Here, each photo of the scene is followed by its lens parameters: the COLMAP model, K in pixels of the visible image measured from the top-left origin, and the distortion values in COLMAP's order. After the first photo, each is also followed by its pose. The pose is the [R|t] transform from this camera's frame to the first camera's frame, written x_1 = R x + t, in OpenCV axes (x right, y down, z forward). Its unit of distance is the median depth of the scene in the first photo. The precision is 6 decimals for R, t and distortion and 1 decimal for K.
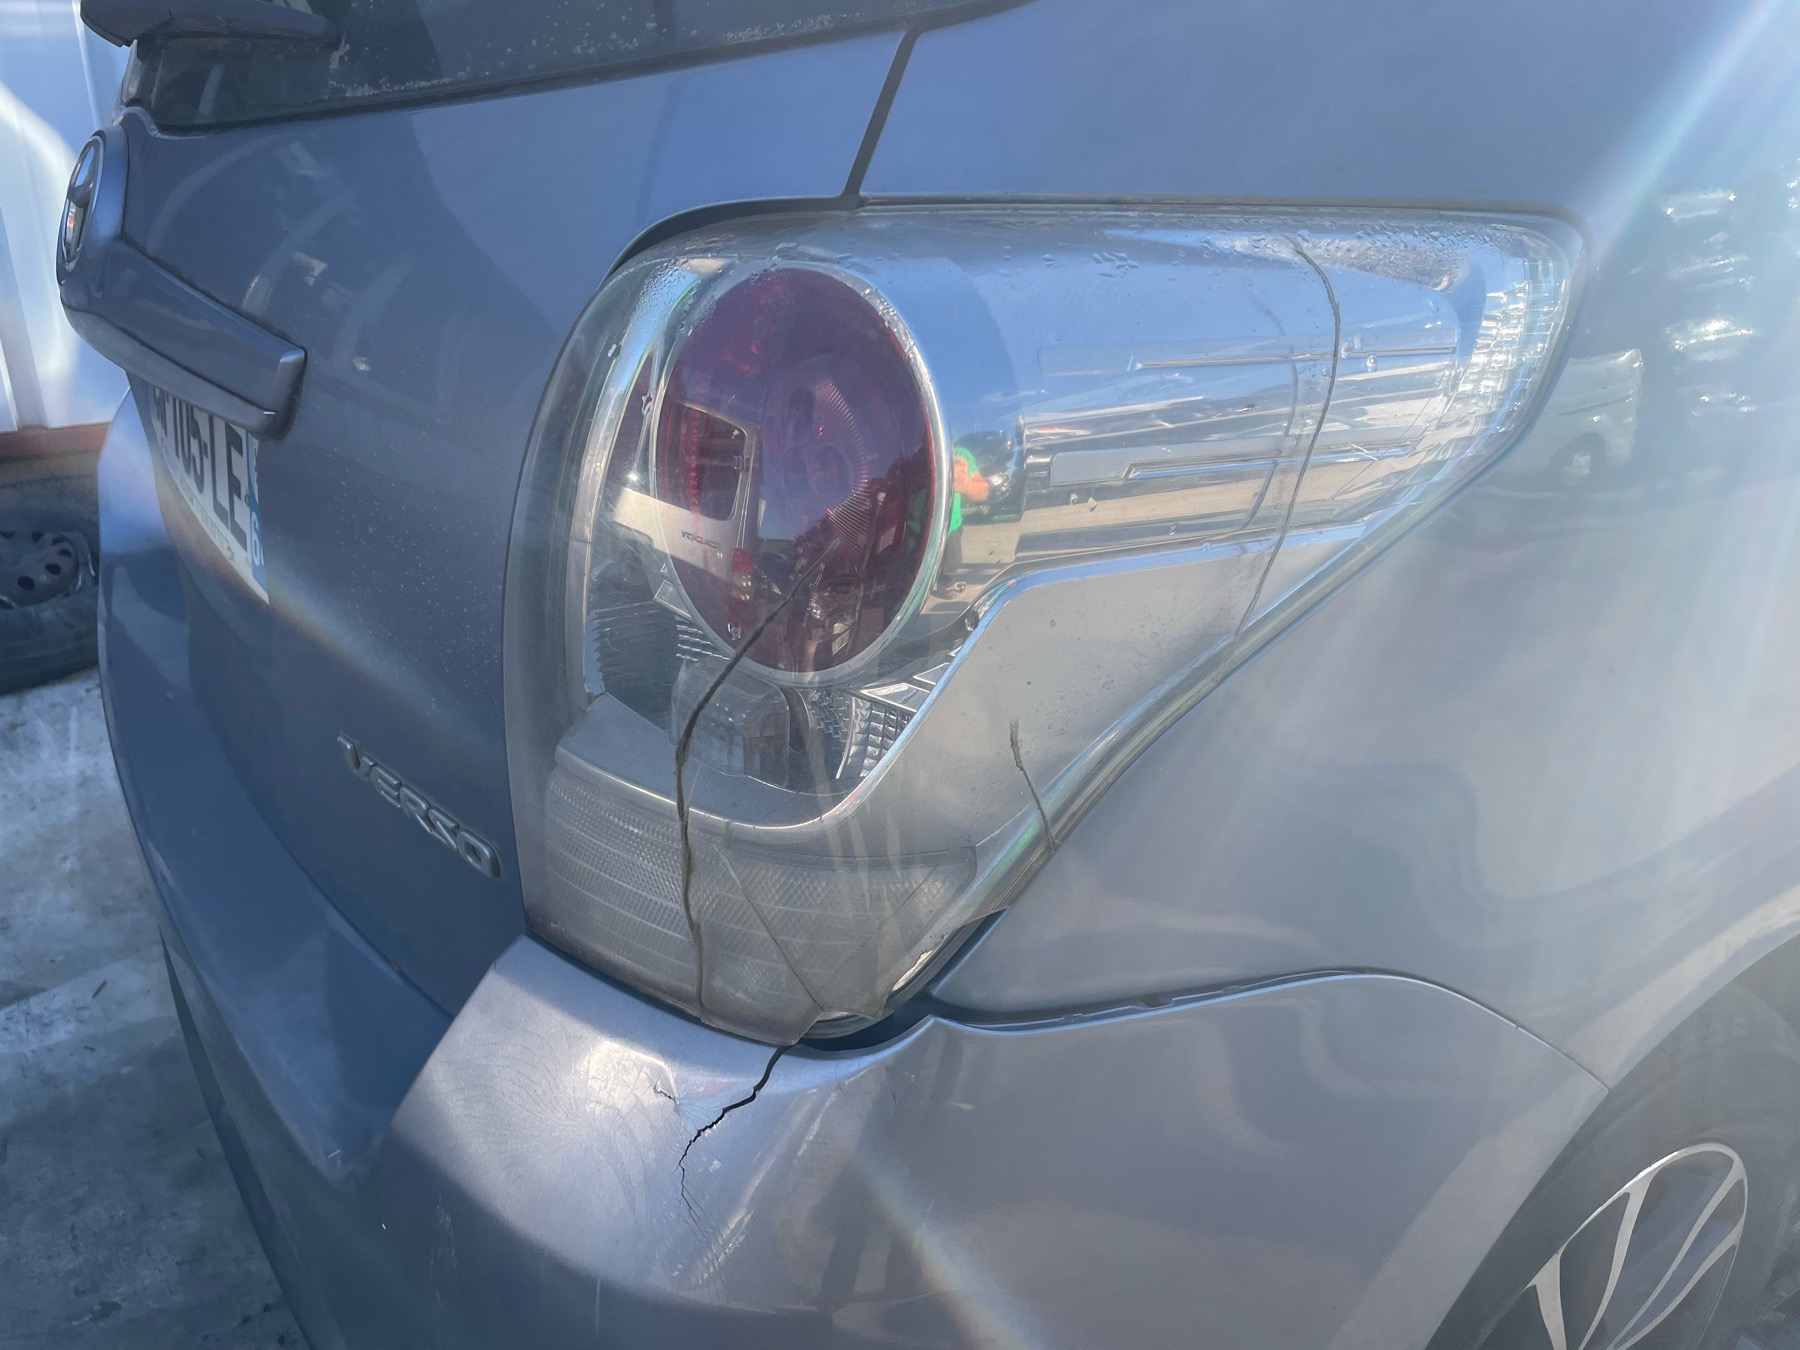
lens RADIAL K [[1384.3, 0, 883.3], [0, 1384.3, 694.2], [0, 0, 1]] dist [-0.002573, -0.001561]
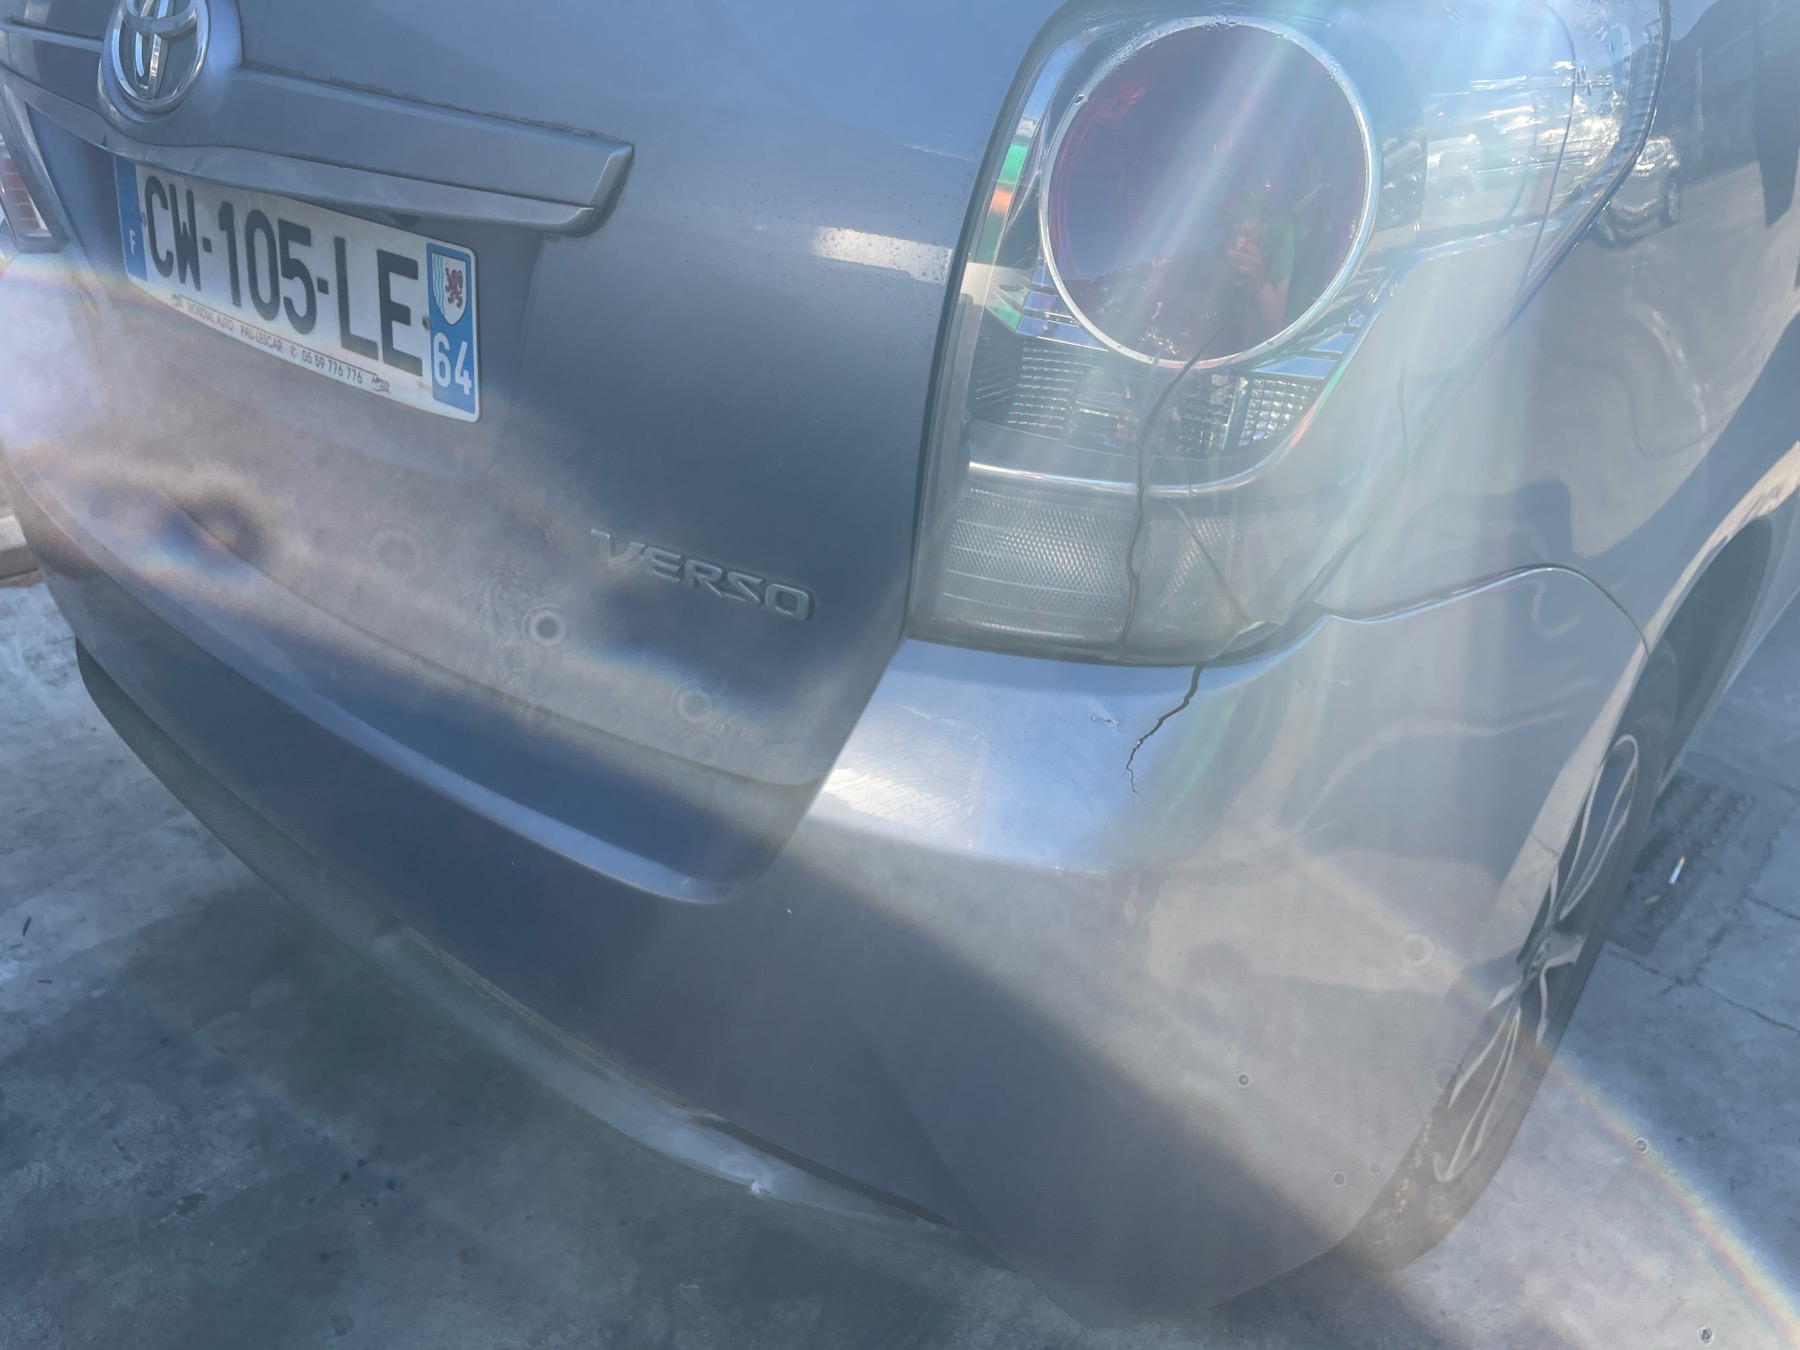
lens RADIAL K [[1351.7, 0, 894.3], [0, 1351.7, 686.4], [0, 0, 1]] dist [0.074644, -0.096476]
pose [[0.959555, -0.141686, 0.243267, -0.540550], [0.122610, 0.988189, 0.091920, 0.102290], [-0.253417, -0.058375, 0.965594, -0.123548]]
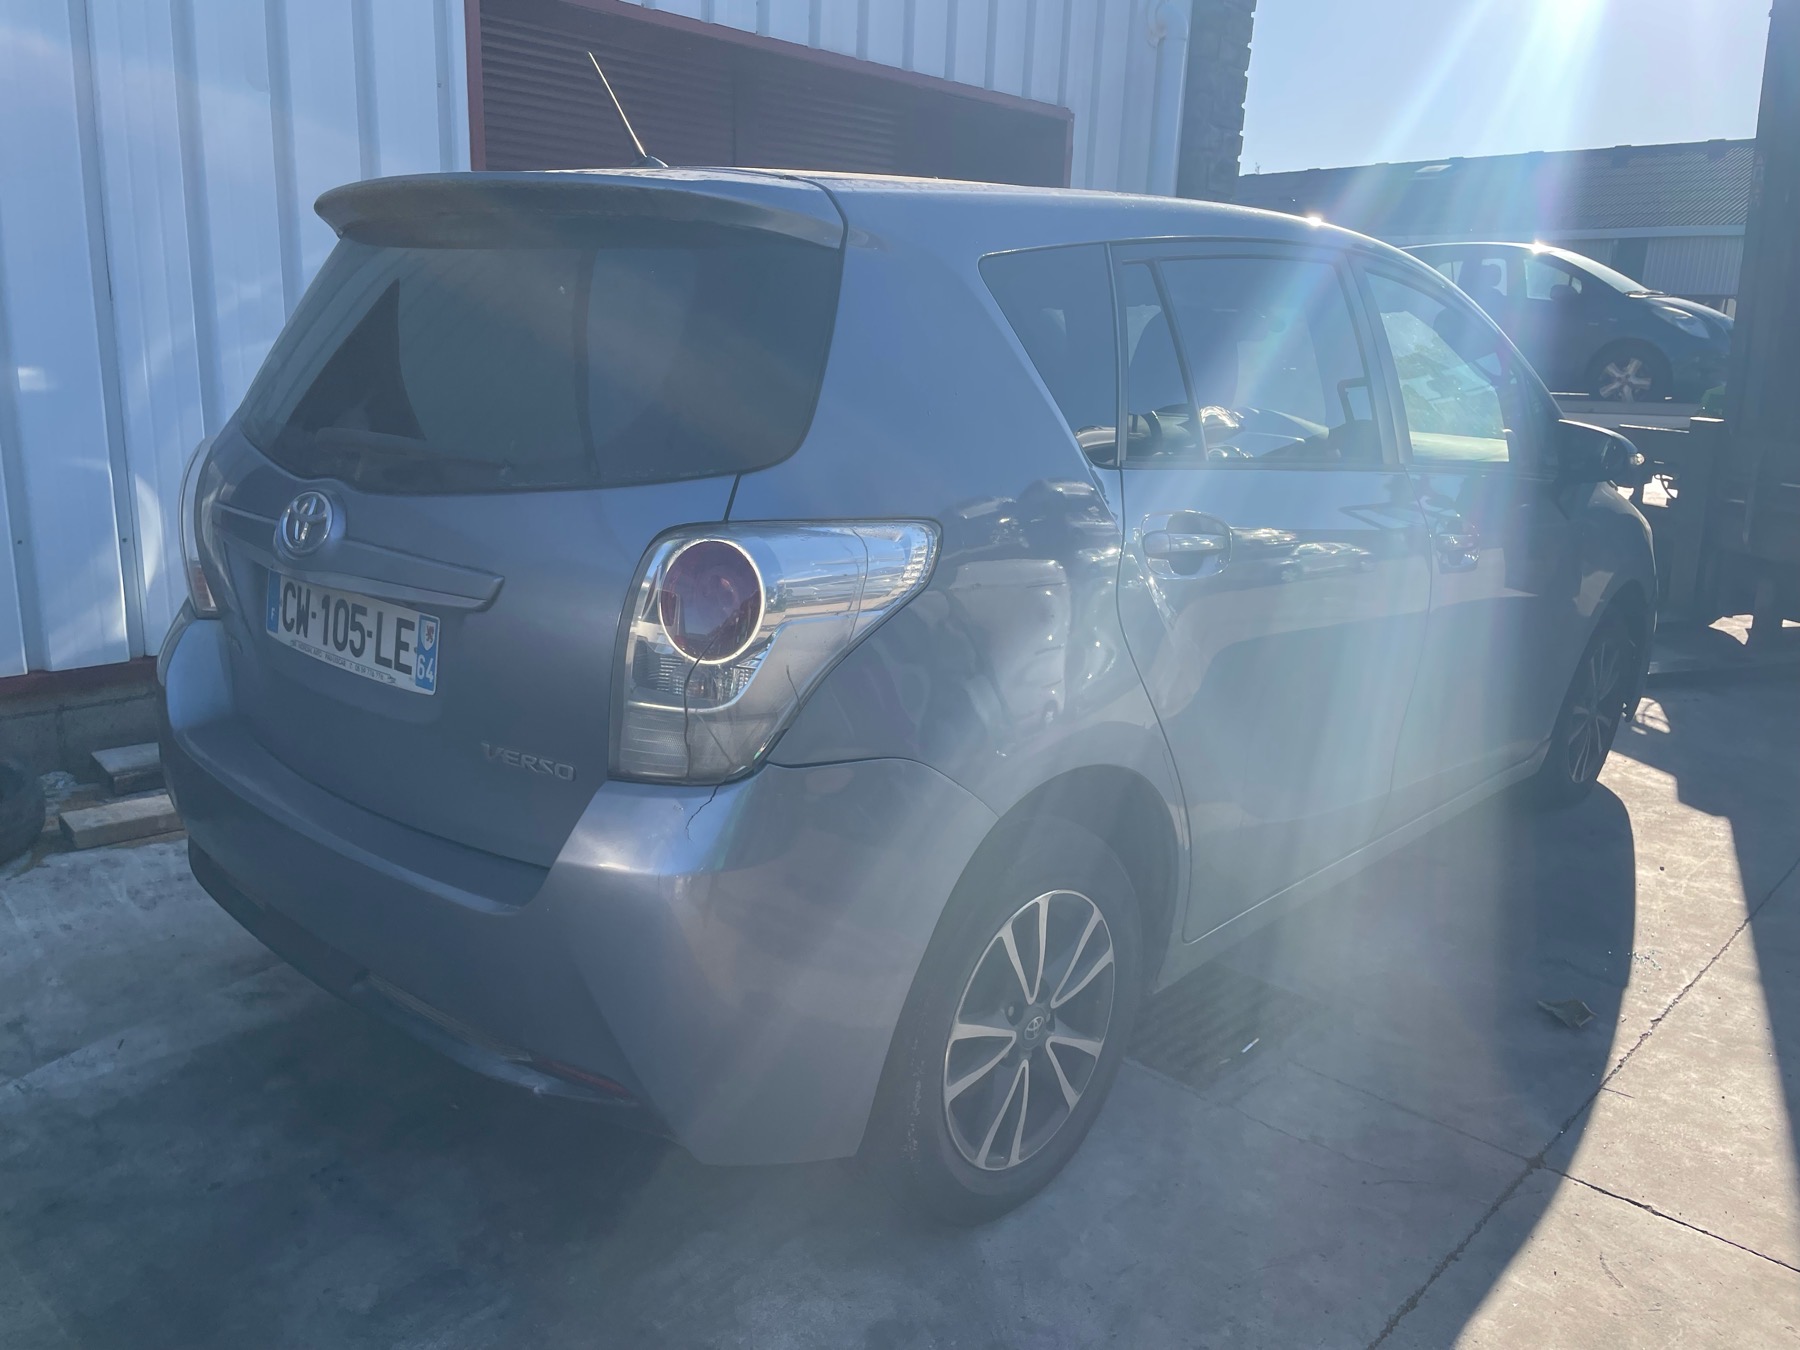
lens RADIAL K [[1351.7, 0, 894.3], [0, 1351.7, 686.4], [0, 0, 1]] dist [0.074644, -0.096476]
pose [[0.964354, -0.056522, 0.258510, -0.379074], [0.105491, 0.978053, -0.179680, 0.511048], [-0.242680, 0.200545, 0.949151, -1.633488]]
